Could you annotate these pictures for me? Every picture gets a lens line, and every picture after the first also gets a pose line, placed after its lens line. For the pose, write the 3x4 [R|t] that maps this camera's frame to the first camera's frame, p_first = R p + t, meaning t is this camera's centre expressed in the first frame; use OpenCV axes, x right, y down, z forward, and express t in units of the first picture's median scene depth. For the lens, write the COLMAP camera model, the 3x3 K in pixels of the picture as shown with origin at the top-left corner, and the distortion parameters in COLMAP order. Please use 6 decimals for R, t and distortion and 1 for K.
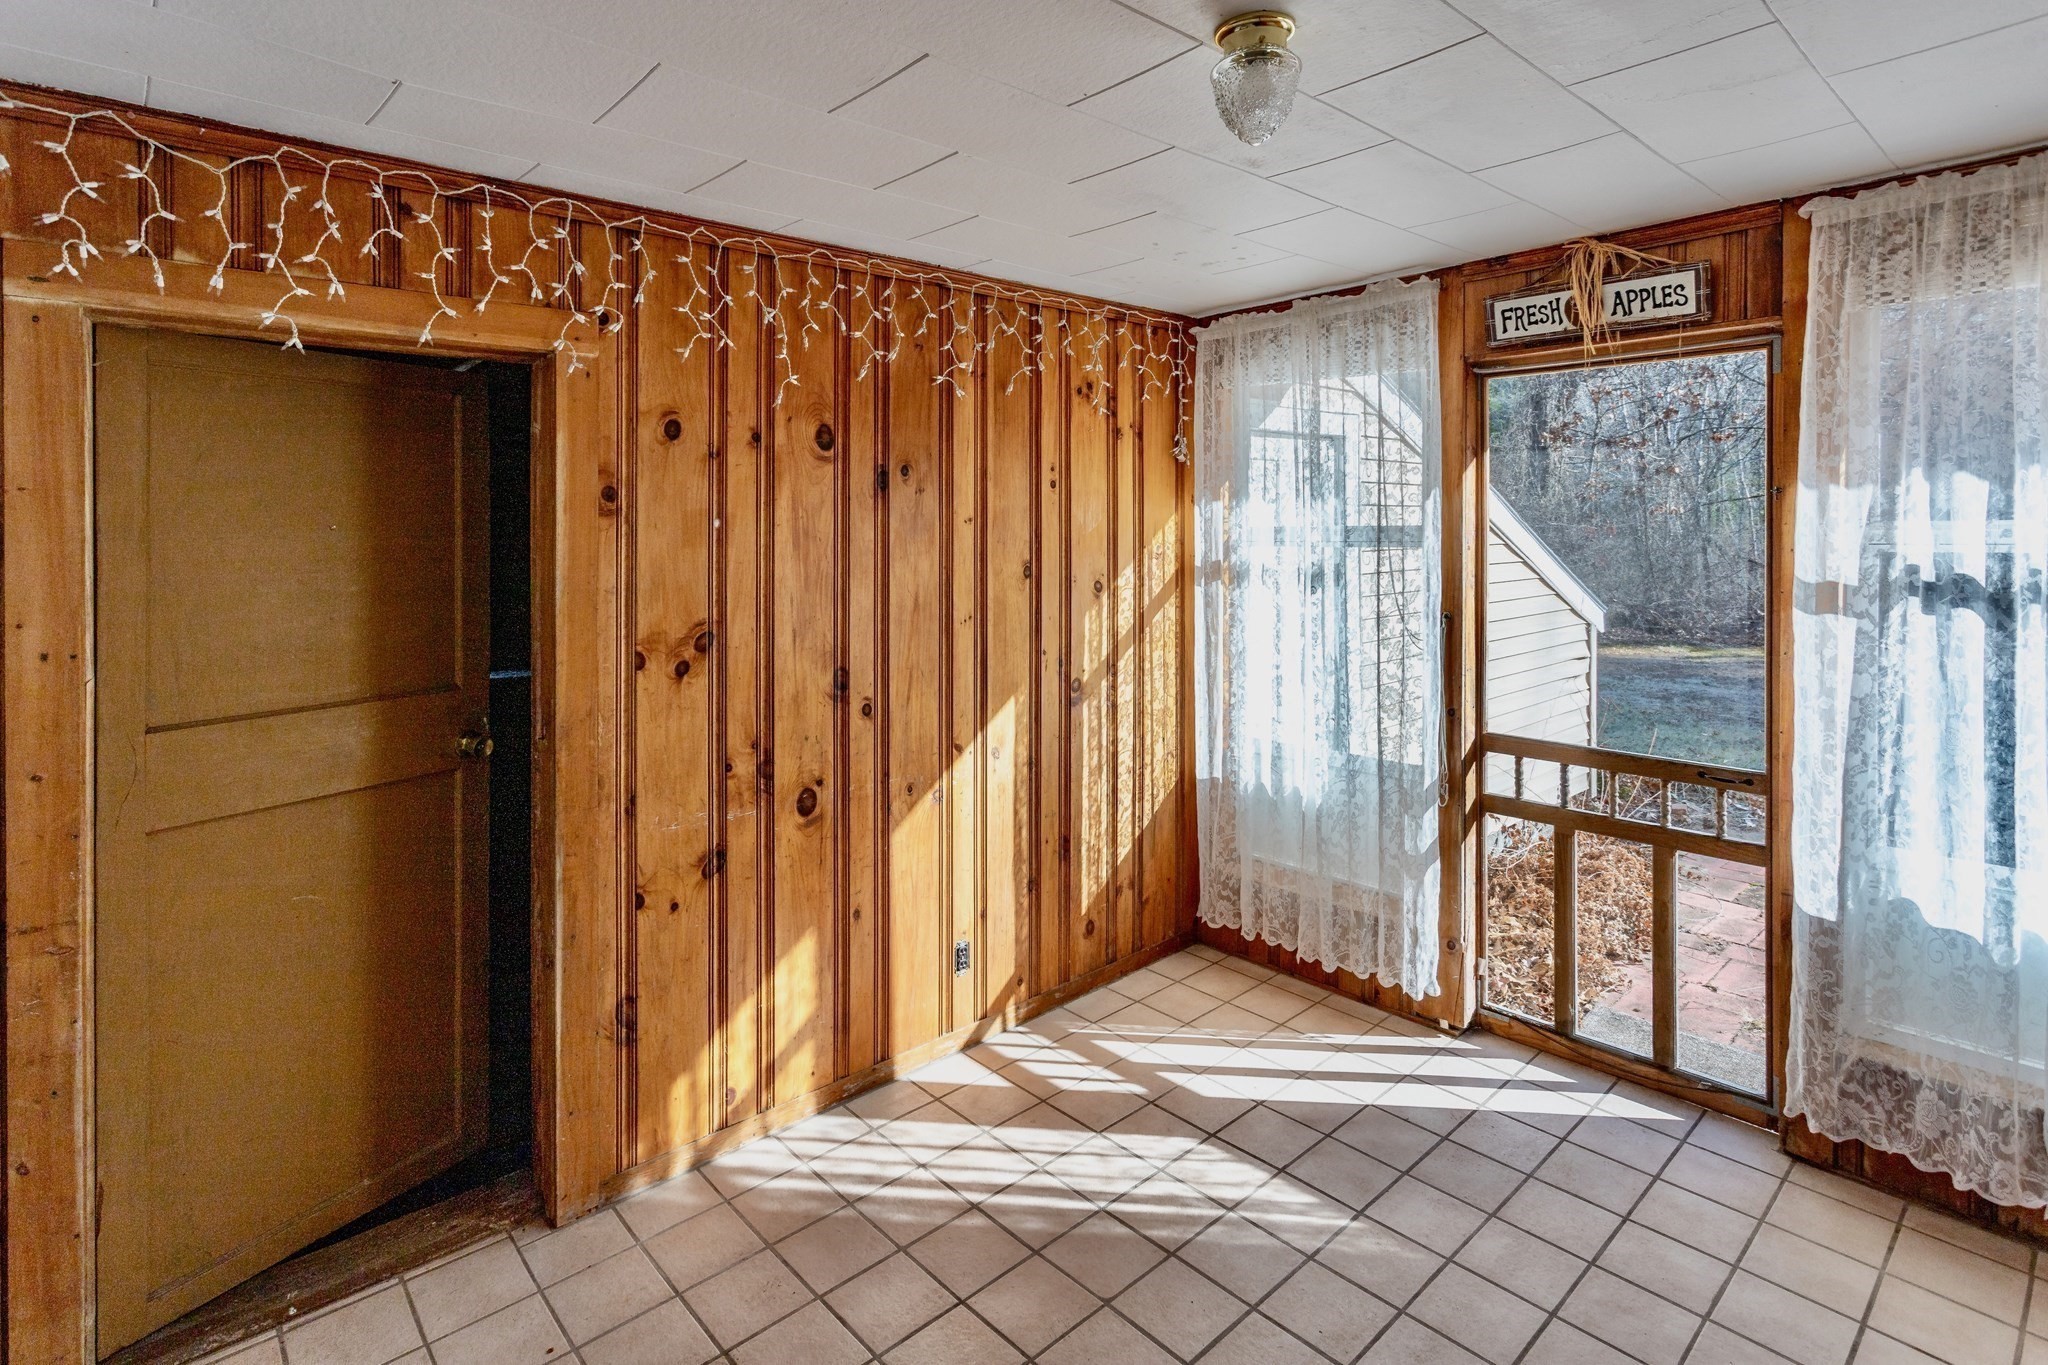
lens RADIAL K [[1016.7, 0, 1007.2], [0, 1016.7, 547.3], [0, 0, 1]] dist [0.000339, 0.000725]
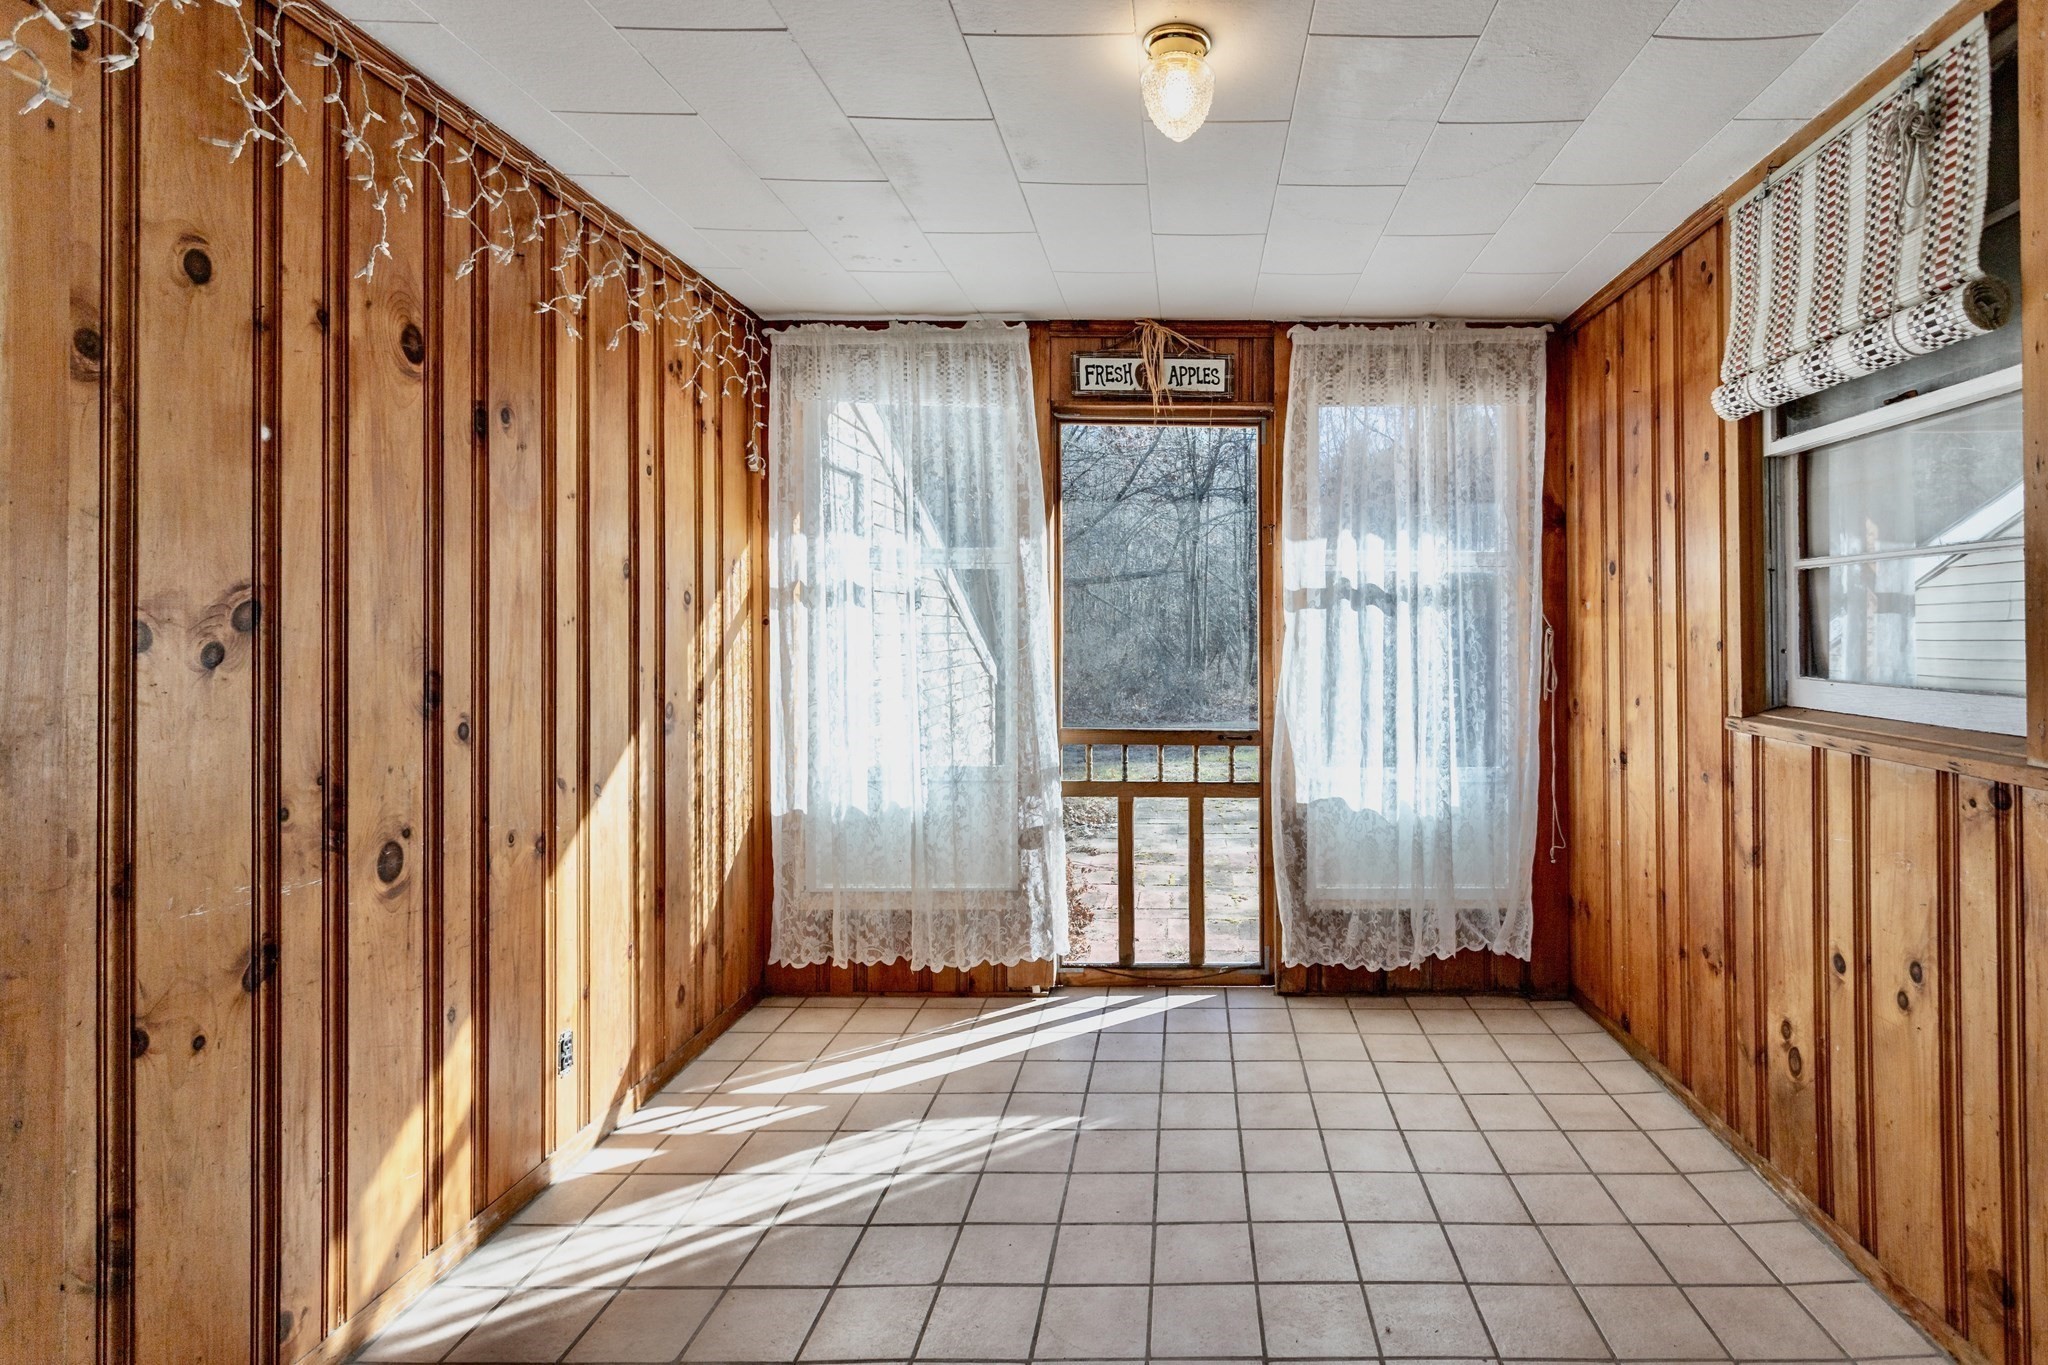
lens RADIAL K [[1116.3, 0, 1032.4], [0, 1116.3, 683.9], [0, 0, 1]] dist [-0.005940, 0.005104]
pose [[0.664710, 0.009371, 0.747043, -0.492184], [0.003512, 0.999871, -0.015667, 0.148349], [-0.747093, 0.013037, 0.664591, 0.175760]]
